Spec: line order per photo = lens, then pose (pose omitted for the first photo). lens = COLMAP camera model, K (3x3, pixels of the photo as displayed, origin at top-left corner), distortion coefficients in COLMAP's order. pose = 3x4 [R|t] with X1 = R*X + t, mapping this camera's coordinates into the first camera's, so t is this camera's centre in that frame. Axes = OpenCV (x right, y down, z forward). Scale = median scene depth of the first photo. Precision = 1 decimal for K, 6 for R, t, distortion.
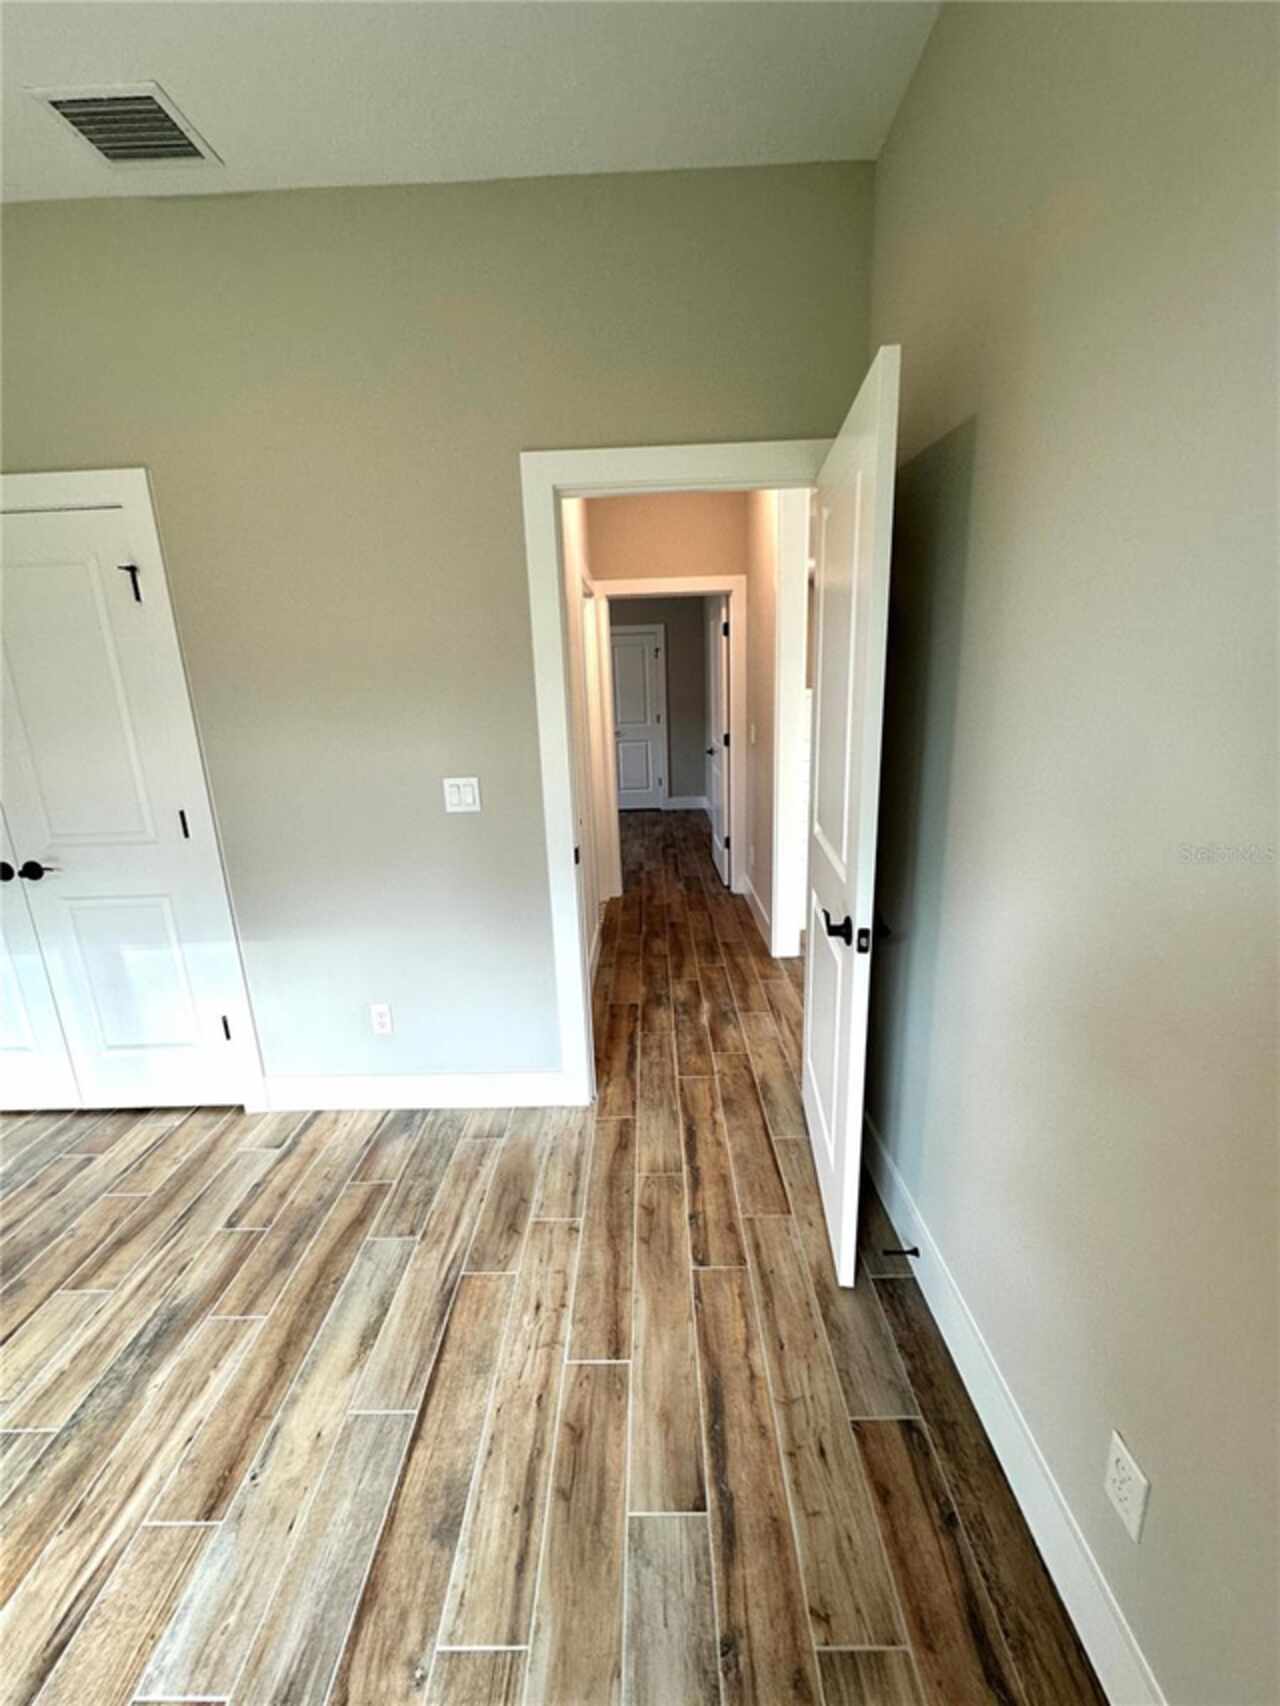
lens RADIAL K [[679.0, 0, 640.0], [0, 679.0, 853.0], [0, 0, 1]] dist [-0.000860, -0.000061]
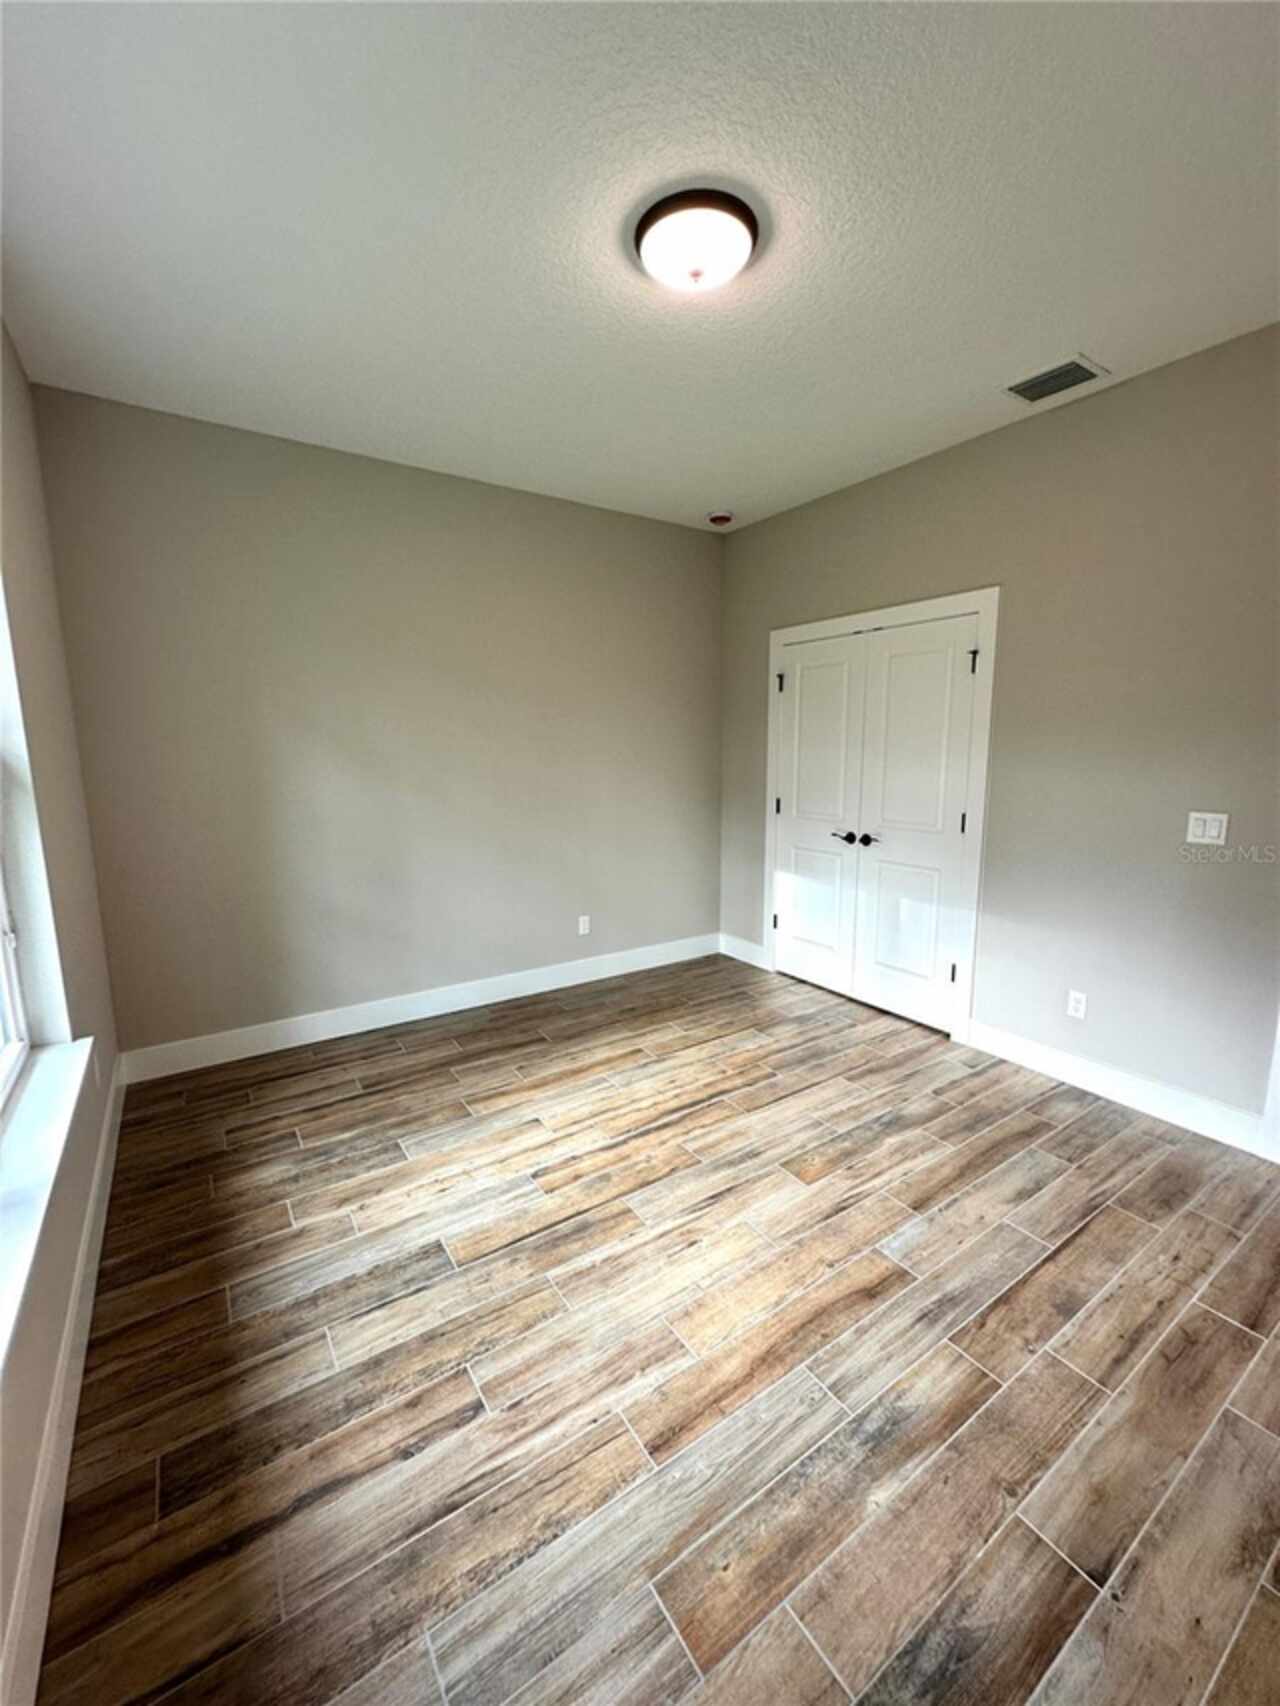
lens RADIAL K [[679.0, 0, 640.0], [0, 679.0, 853.0], [0, 0, 1]] dist [-0.000860, -0.000061]
pose [[0.565619, 0.161943, -0.808610, 0.141972], [-0.212521, 0.976034, 0.046816, 0.118355], [0.796812, 0.145367, 0.586480, -0.466358]]
